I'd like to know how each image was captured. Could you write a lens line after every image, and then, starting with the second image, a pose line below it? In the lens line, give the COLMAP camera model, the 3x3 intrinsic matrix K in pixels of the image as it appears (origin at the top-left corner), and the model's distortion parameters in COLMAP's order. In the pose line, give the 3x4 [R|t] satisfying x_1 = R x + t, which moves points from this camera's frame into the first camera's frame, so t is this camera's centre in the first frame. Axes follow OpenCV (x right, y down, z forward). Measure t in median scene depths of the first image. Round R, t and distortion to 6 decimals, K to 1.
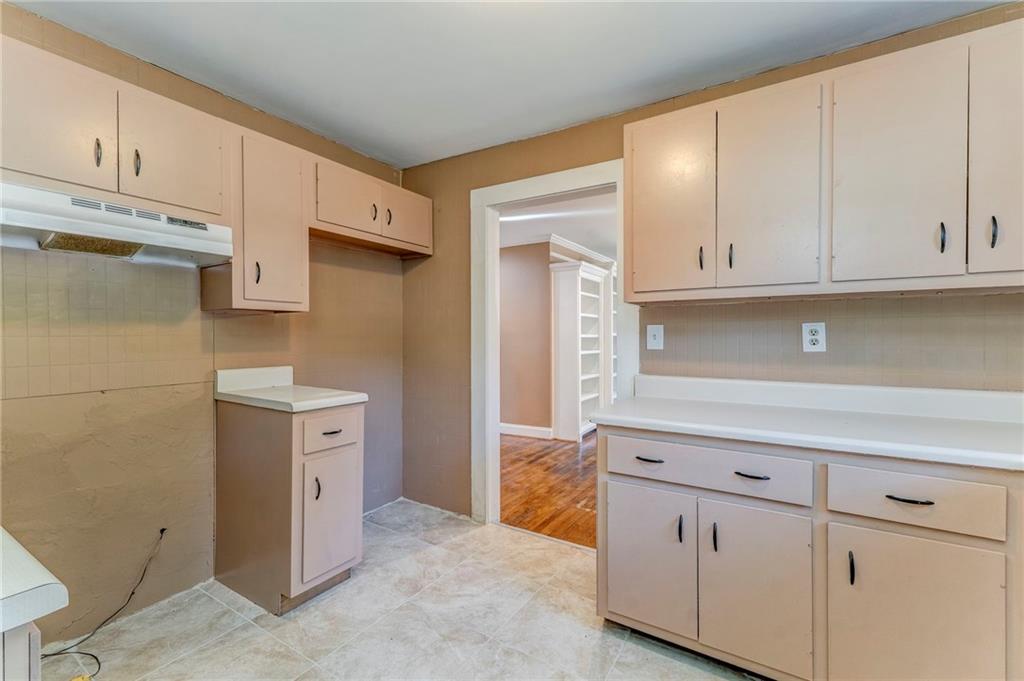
lens RADIAL K [[434.3, 0, 514.2], [0, 434.3, 339.2], [0, 0, 1]] dist [0.002426, 0.000286]
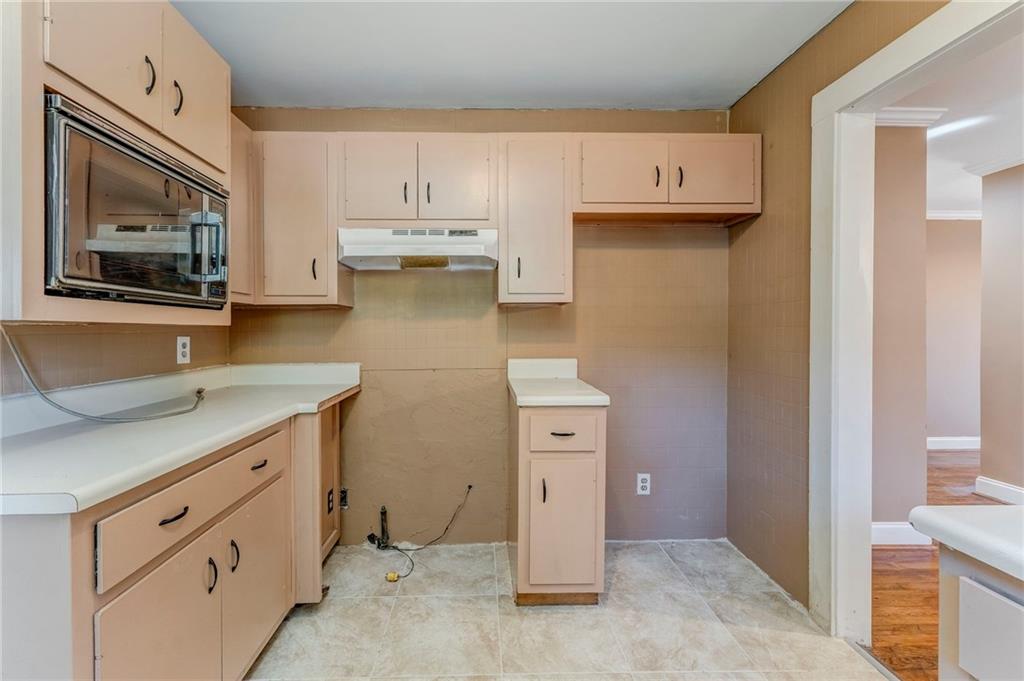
lens RADIAL K [[444.1, 0, 502.3], [0, 444.1, 335.2], [0, 0, 1]] dist [0.003545, 0.000595]
pose [[0.547391, 0.007885, -0.836840, 0.253410], [-0.002853, 0.999967, 0.007555, 0.001542], [0.836872, -0.001748, 0.547396, 0.342873]]
